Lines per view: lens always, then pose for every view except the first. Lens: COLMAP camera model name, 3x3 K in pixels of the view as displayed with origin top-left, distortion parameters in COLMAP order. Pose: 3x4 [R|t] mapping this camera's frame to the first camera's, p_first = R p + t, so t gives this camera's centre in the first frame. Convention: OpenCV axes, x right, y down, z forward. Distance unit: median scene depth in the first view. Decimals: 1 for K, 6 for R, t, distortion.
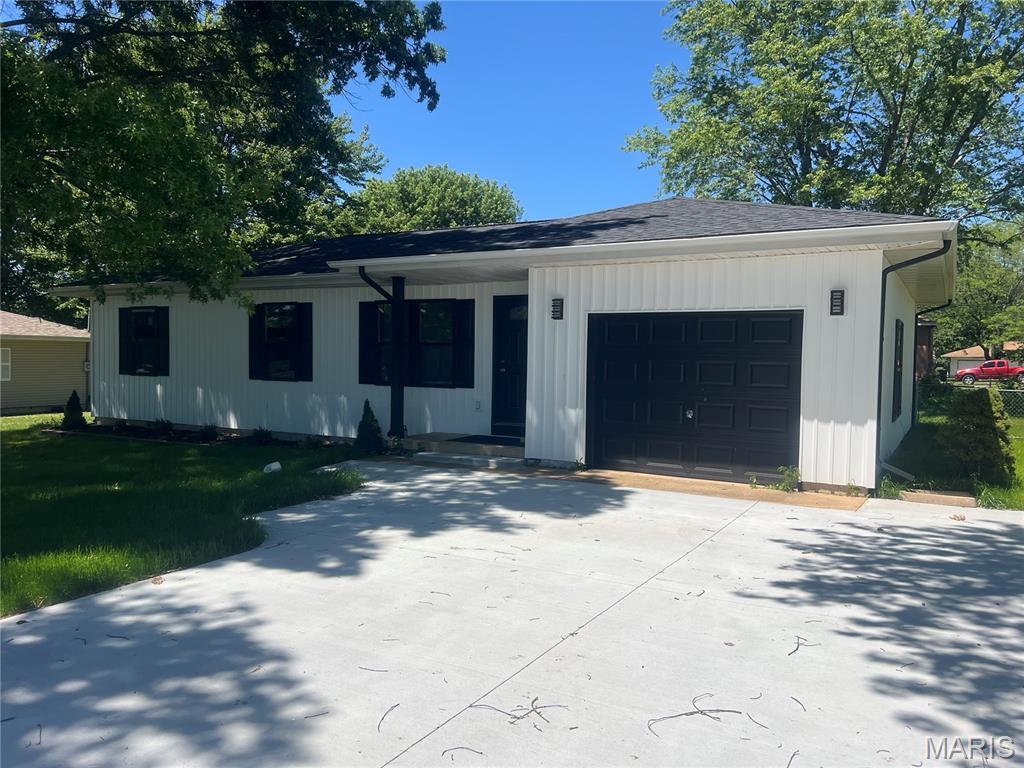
lens RADIAL K [[735.7, 0, 512.0], [0, 735.7, 384.0], [0, 0, 1]] dist [0.068198, -0.089007]
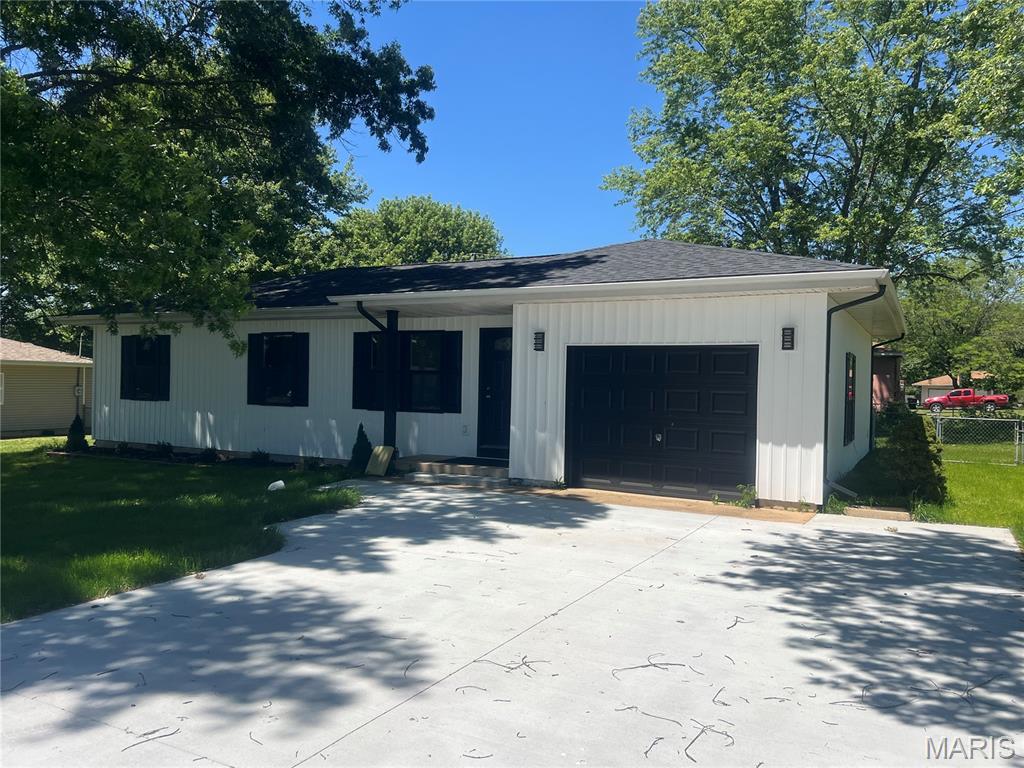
lens RADIAL K [[735.3, 0, 503.4], [0, 735.3, 385.7], [0, 0, 1]] dist [0.064928, -0.078241]
pose [[0.999852, 0.005131, 0.016428, -0.007850], [-0.004589, 0.999449, -0.032874, 0.000295], [-0.016588, 0.032794, 0.999324, -0.077824]]
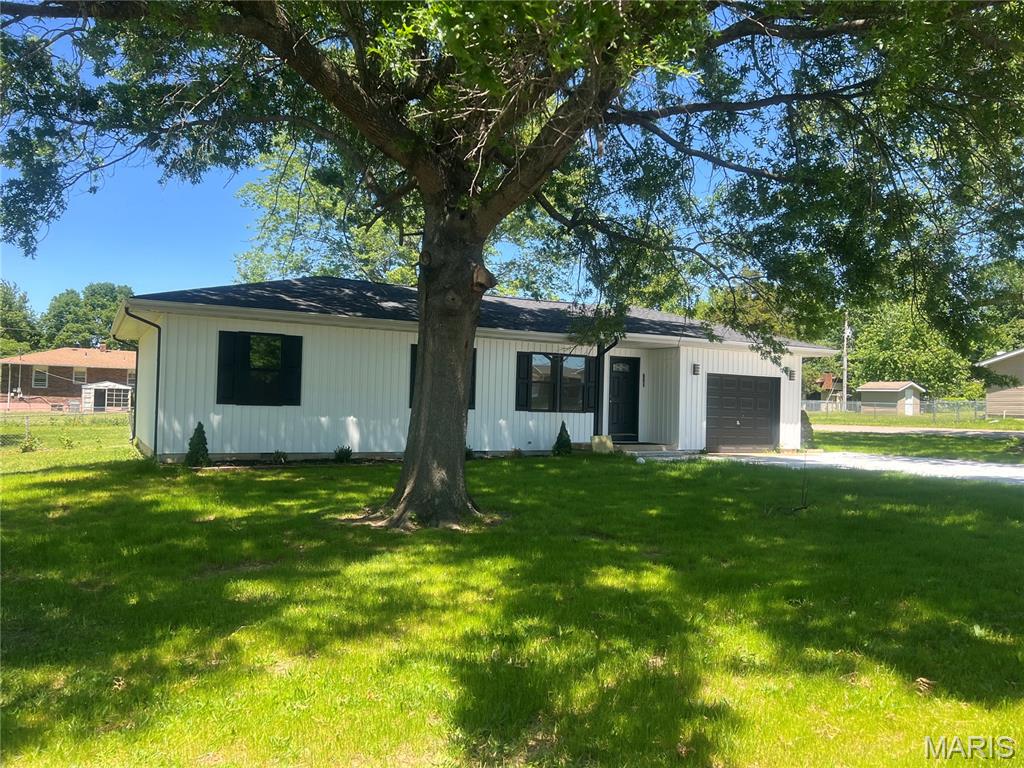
lens RADIAL K [[807.3, 0, 512.0], [0, 807.3, 384.0], [0, 0, 1]] dist [0.256086, -0.113159]
pose [[0.526913, 0.017974, 0.849729, -1.667650], [0.009517, 0.999589, -0.027045, -0.009984], [-0.849866, 0.022338, 0.526526, 0.235202]]
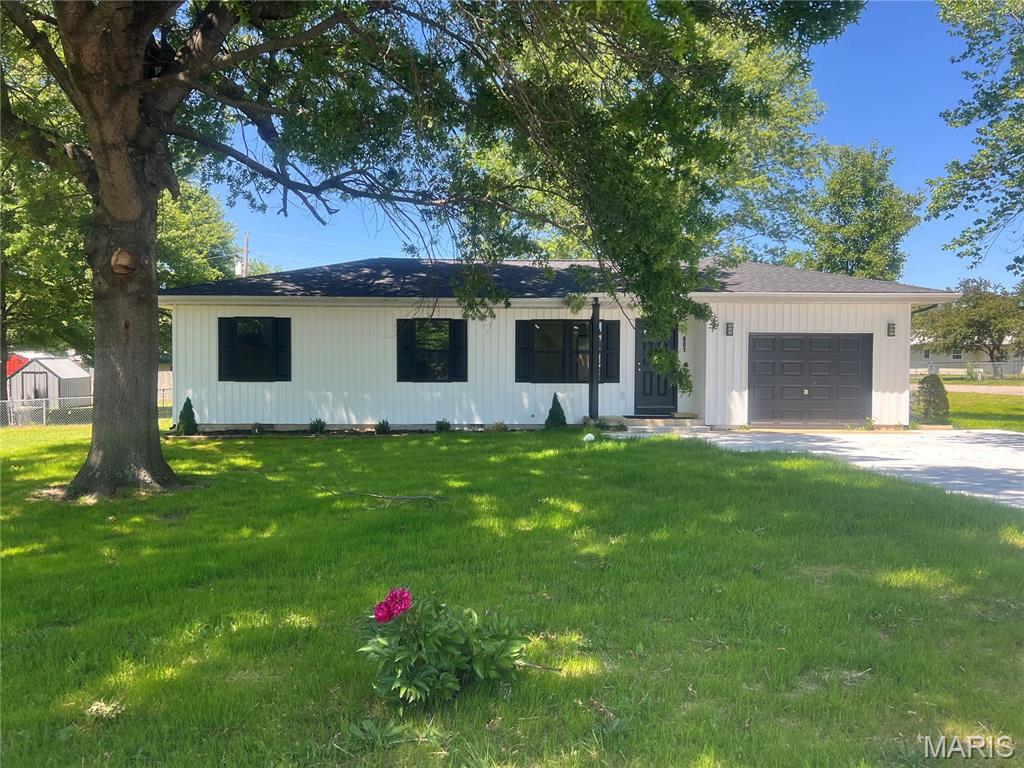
lens RADIAL K [[735.3, 0, 503.4], [0, 735.3, 385.7], [0, 0, 1]] dist [0.064928, -0.078241]
pose [[0.875203, -0.022141, 0.483249, -0.951890], [0.026832, 0.999636, -0.002794, 0.009607], [-0.483012, 0.015412, 0.875478, -0.138184]]
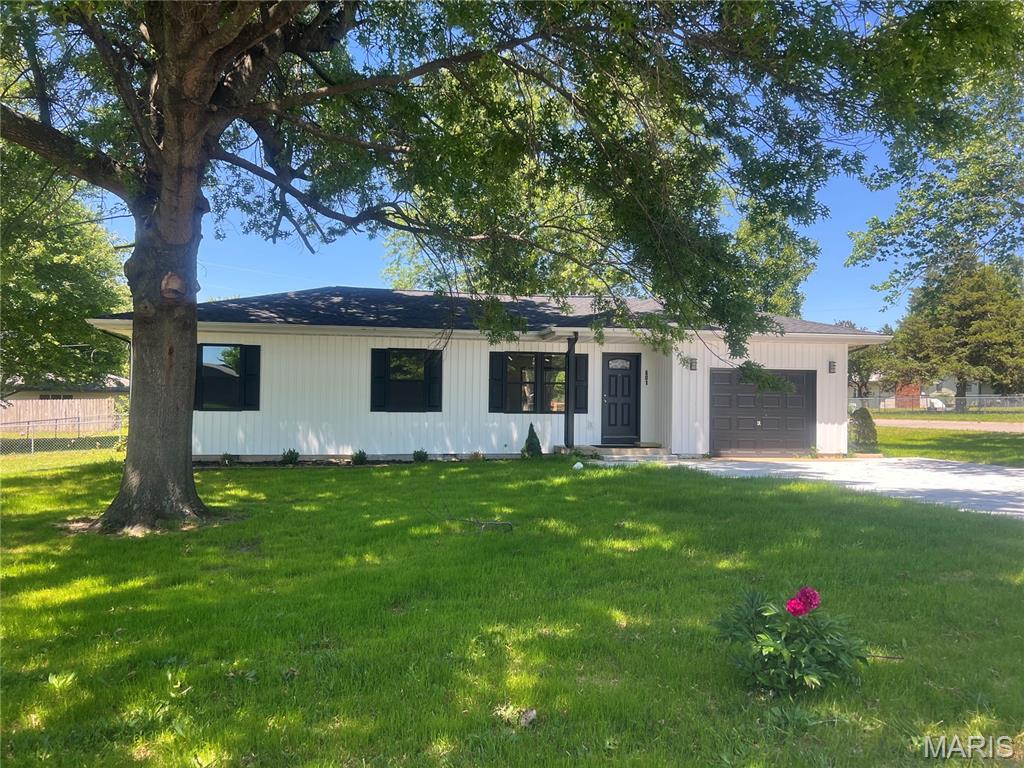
lens RADIAL K [[735.3, 0, 503.4], [0, 735.3, 385.7], [0, 0, 1]] dist [0.064928, -0.078241]
pose [[0.787974, 0.007841, 0.615659, -1.117942], [0.022499, 0.998884, -0.041518, 0.007502], [-0.615298, 0.046566, 0.786918, -0.065170]]
